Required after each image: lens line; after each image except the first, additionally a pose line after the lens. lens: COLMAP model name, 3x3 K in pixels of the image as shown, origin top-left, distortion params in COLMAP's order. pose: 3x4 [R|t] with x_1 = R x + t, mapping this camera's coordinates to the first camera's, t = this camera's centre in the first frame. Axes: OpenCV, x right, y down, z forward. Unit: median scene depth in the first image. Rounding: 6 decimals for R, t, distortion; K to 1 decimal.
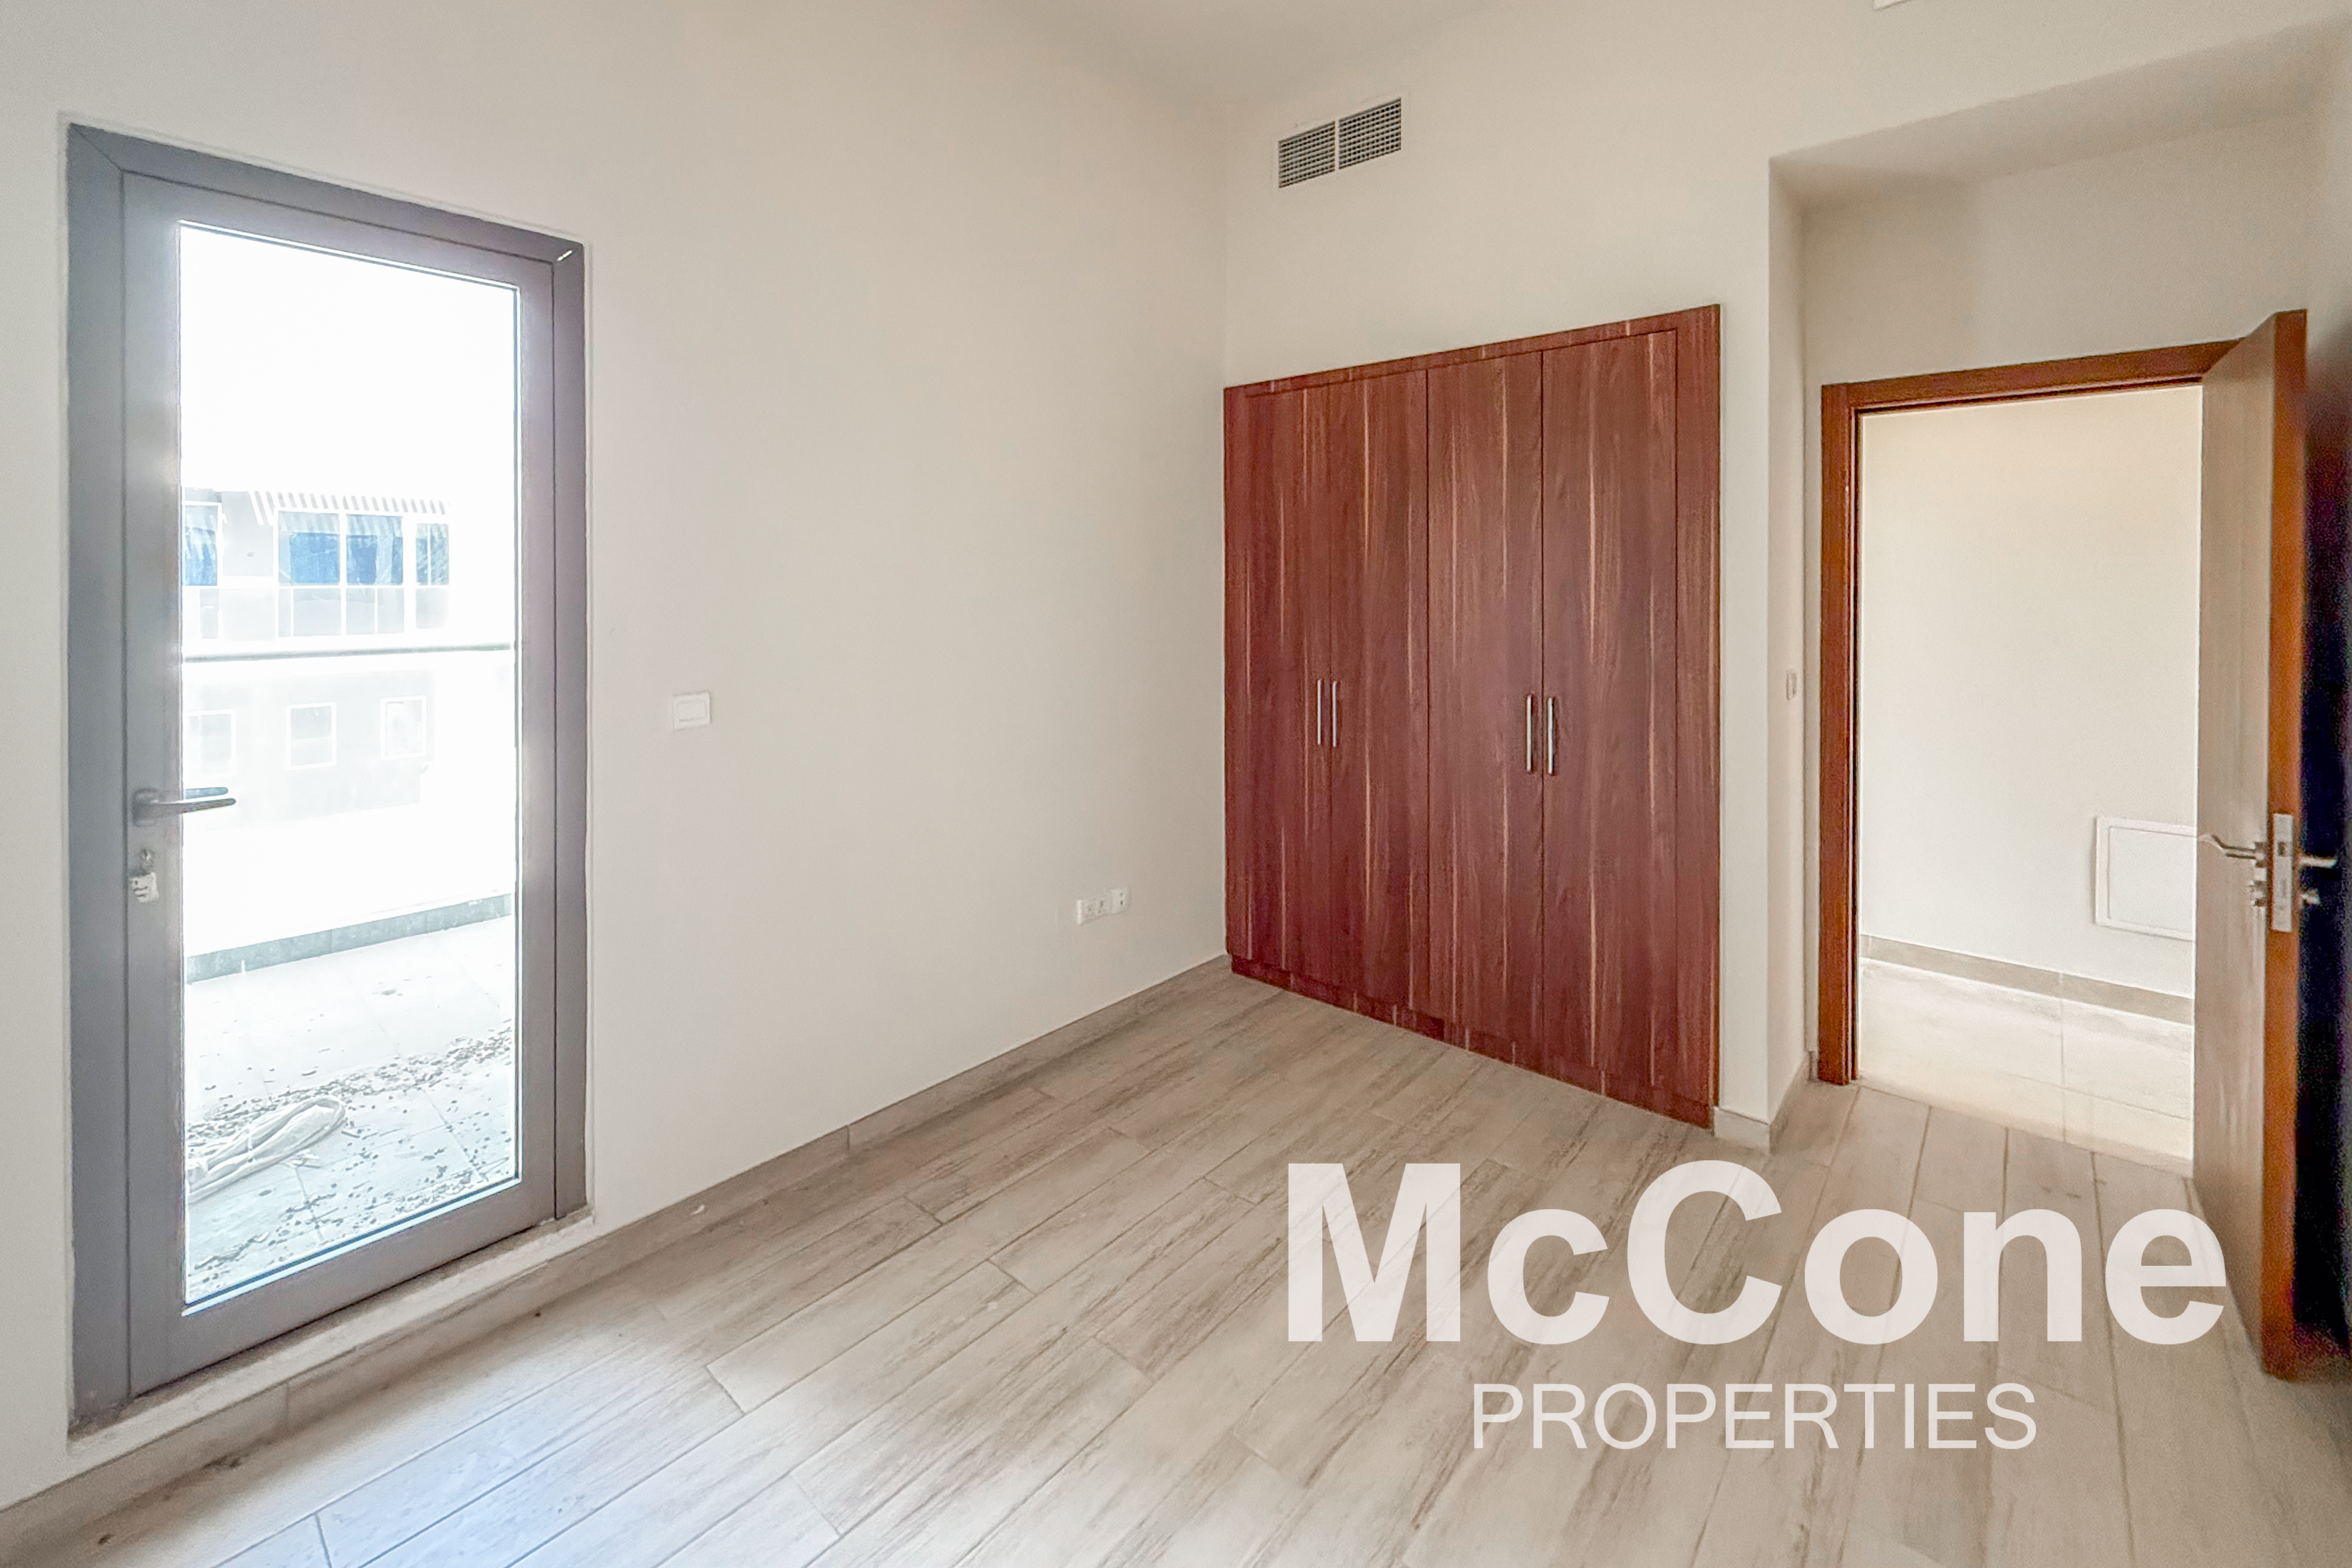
lens RADIAL K [[953.6, 0, 1184.3], [0, 953.6, 777.6], [0, 0, 1]] dist [0.001729, 0.000117]
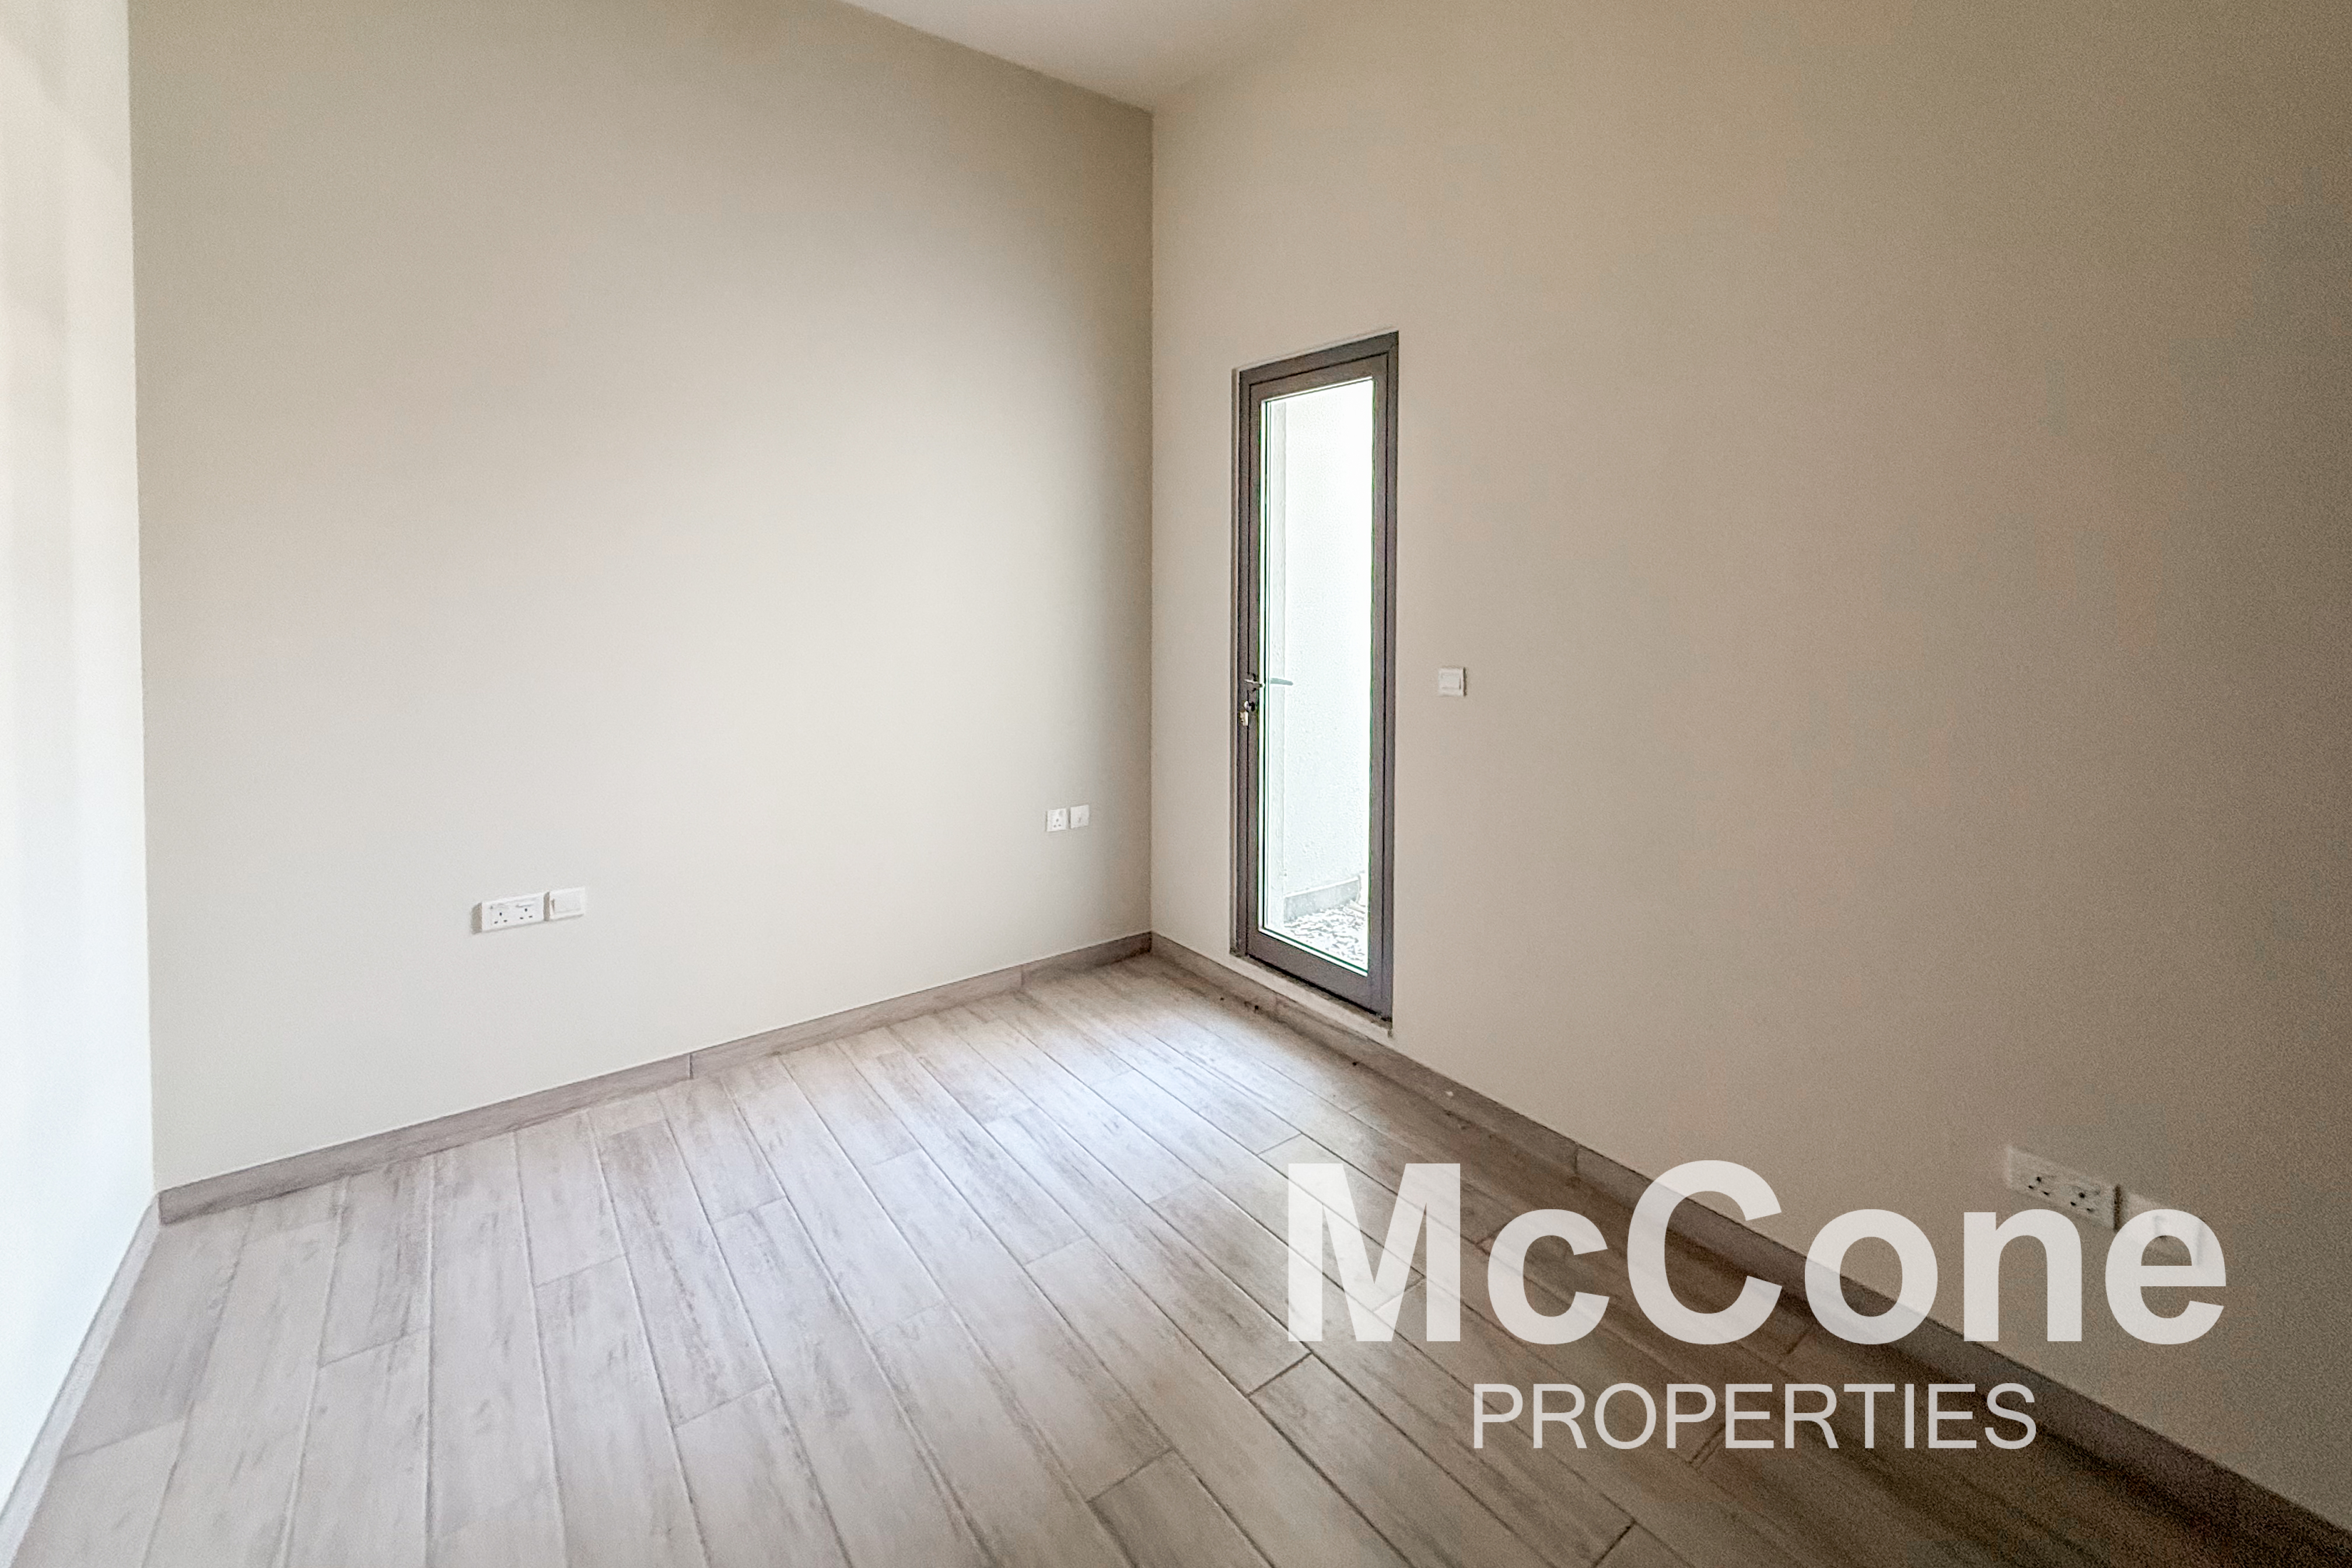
lens RADIAL K [[953.6, 0, 1184.6], [0, 953.6, 789.8], [0, 0, 1]] dist [0.001729, 0.000117]
pose [[-0.210380, 0.207500, -0.955345, 0.846603], [-0.191971, 0.949421, 0.248488, -0.200384], [0.958586, 0.235676, -0.159905, 1.022835]]
